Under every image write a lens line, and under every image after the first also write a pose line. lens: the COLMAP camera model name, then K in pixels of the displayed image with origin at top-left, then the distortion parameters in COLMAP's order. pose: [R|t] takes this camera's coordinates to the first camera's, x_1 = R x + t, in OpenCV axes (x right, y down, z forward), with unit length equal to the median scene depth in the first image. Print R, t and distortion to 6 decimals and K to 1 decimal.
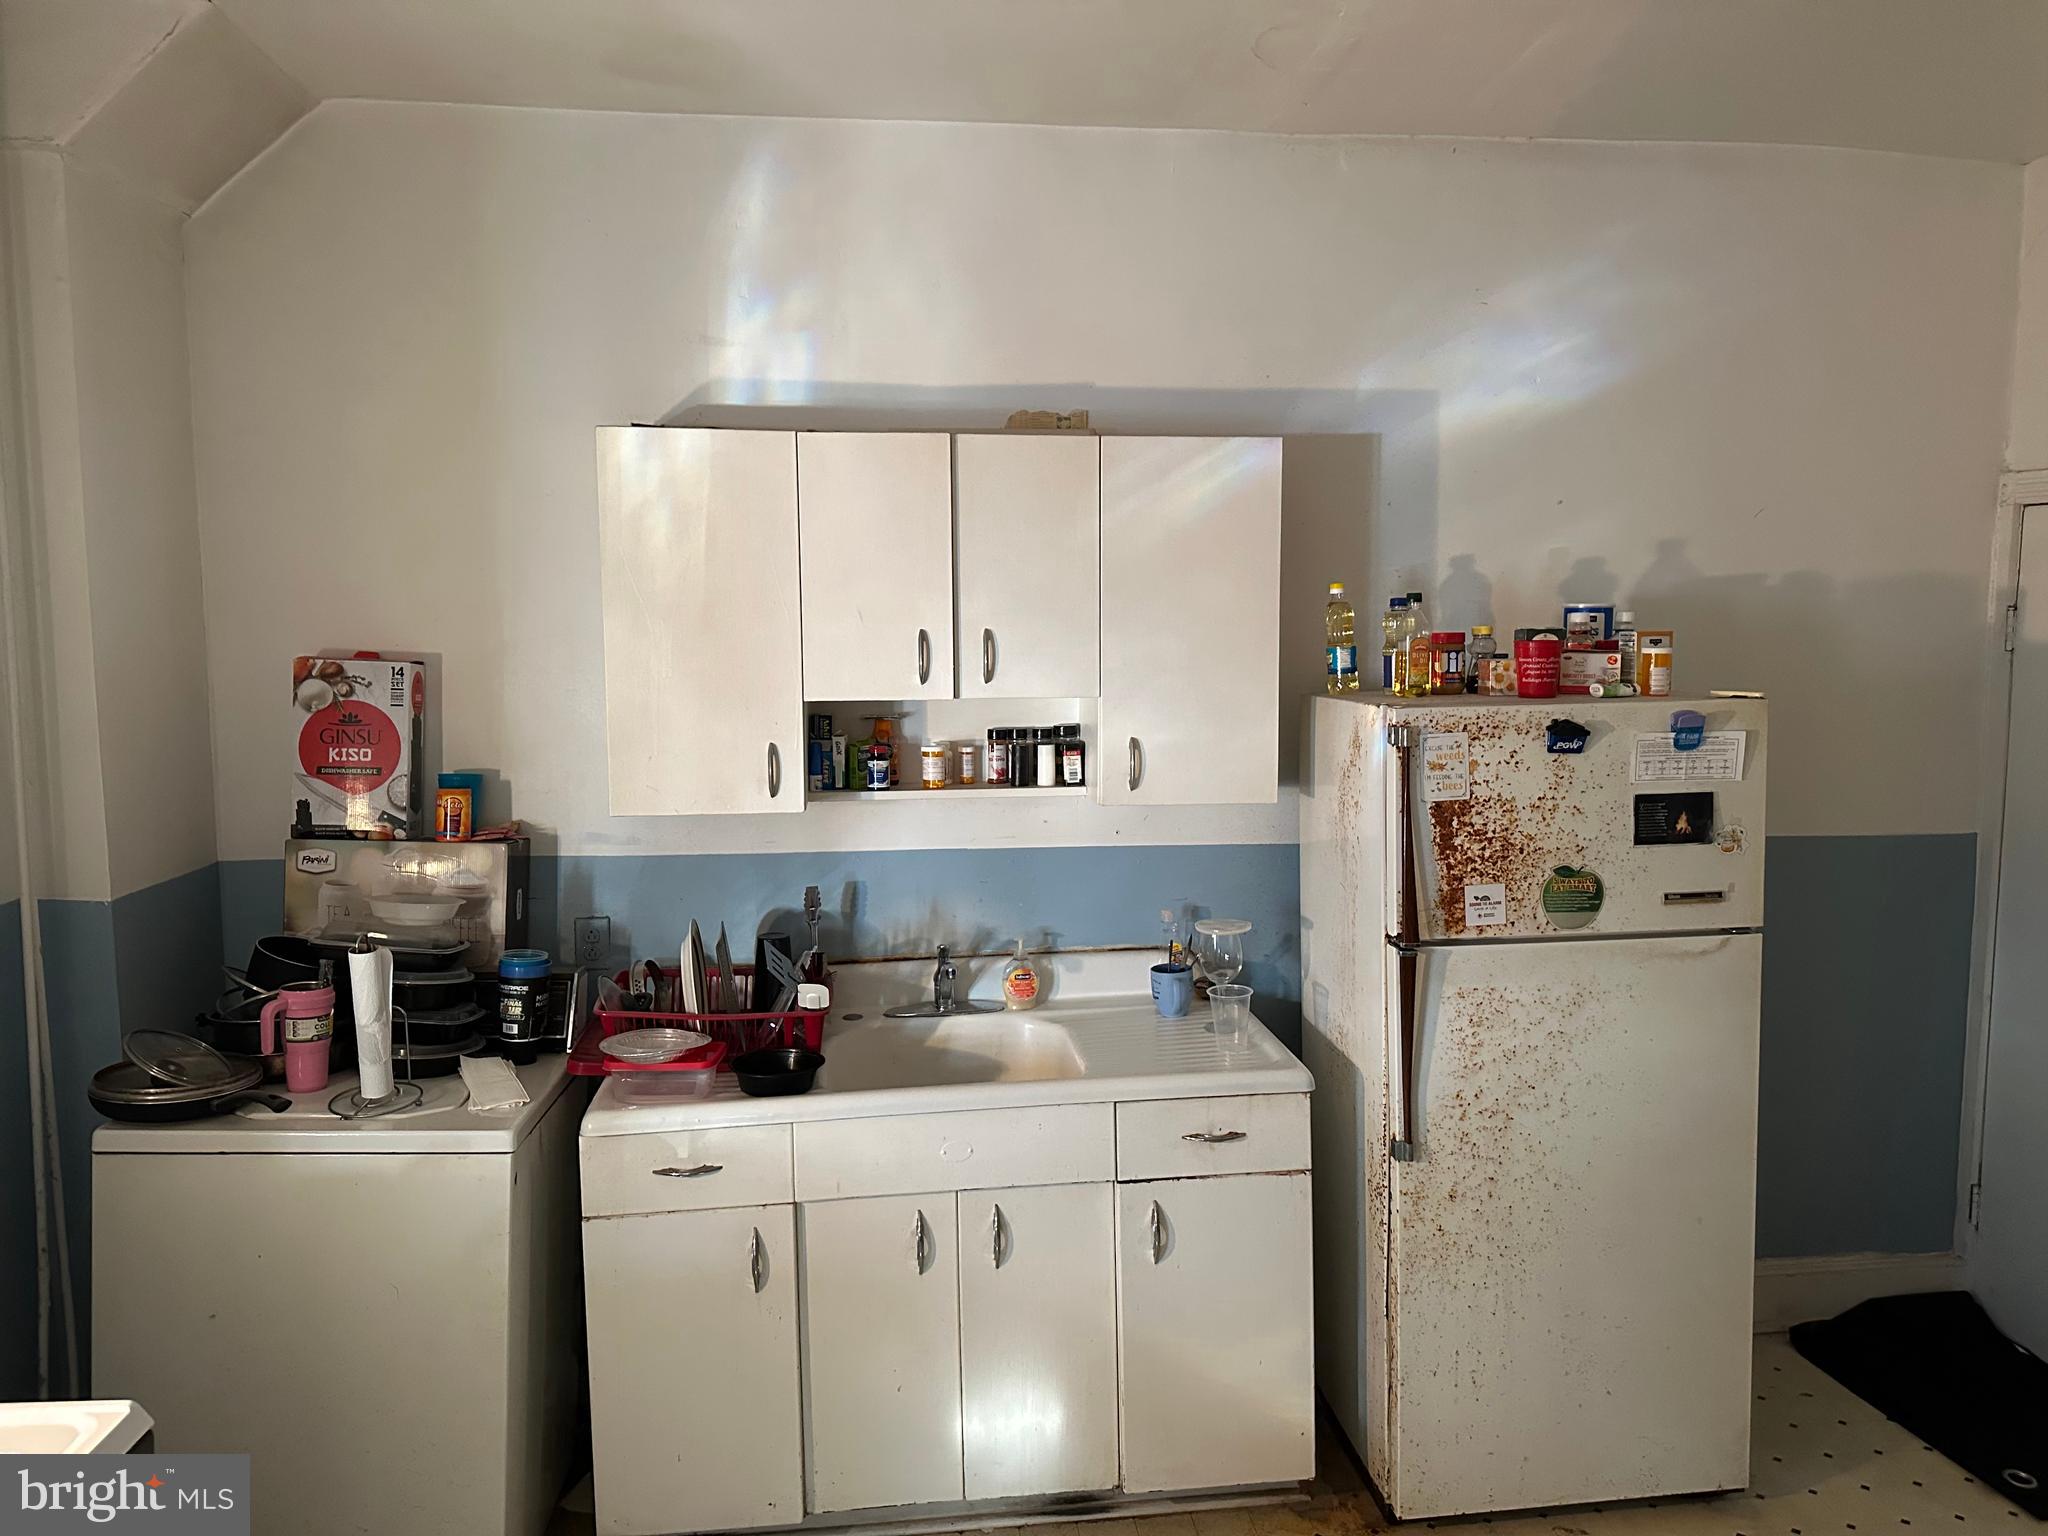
lens RADIAL K [[1438.1, 0, 1024.0], [0, 1438.1, 763.6], [0, 0, 1]] dist [0.082649, -0.102167]
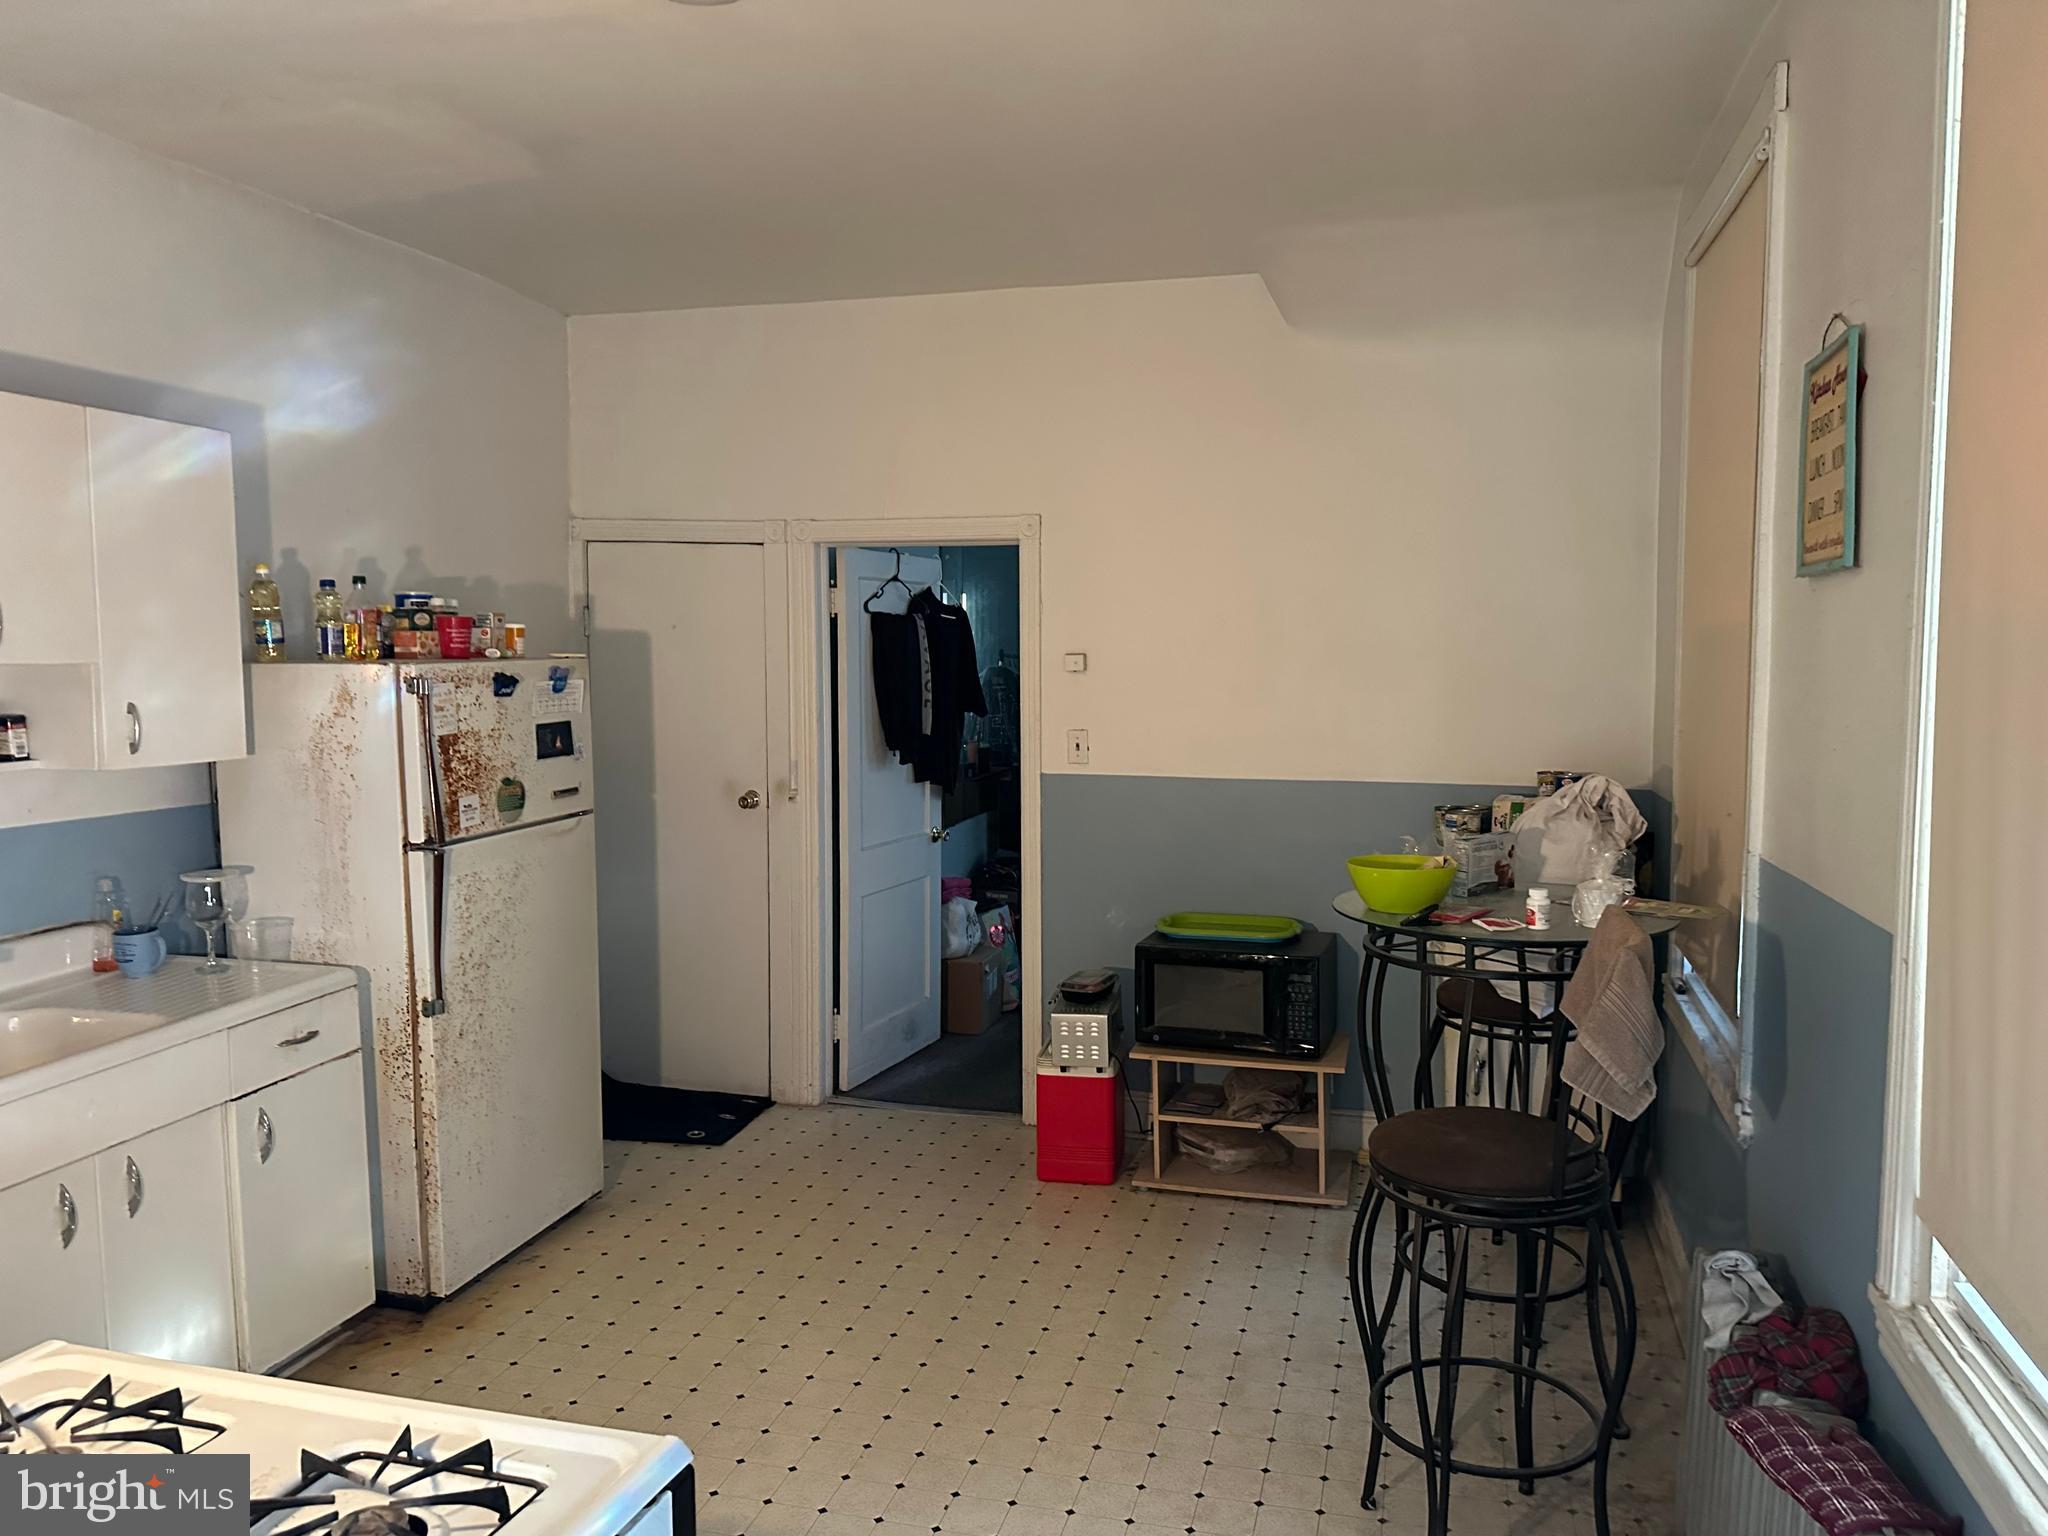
lens RADIAL K [[1438.1, 0, 1044.8], [0, 1438.1, 763.0], [0, 0, 1]] dist [0.082649, -0.102167]
pose [[0.362752, -0.072382, 0.929070, -0.728830], [0.087877, 0.995193, 0.043222, 0.041169], [-0.927733, 0.065966, 0.367369, 0.005343]]
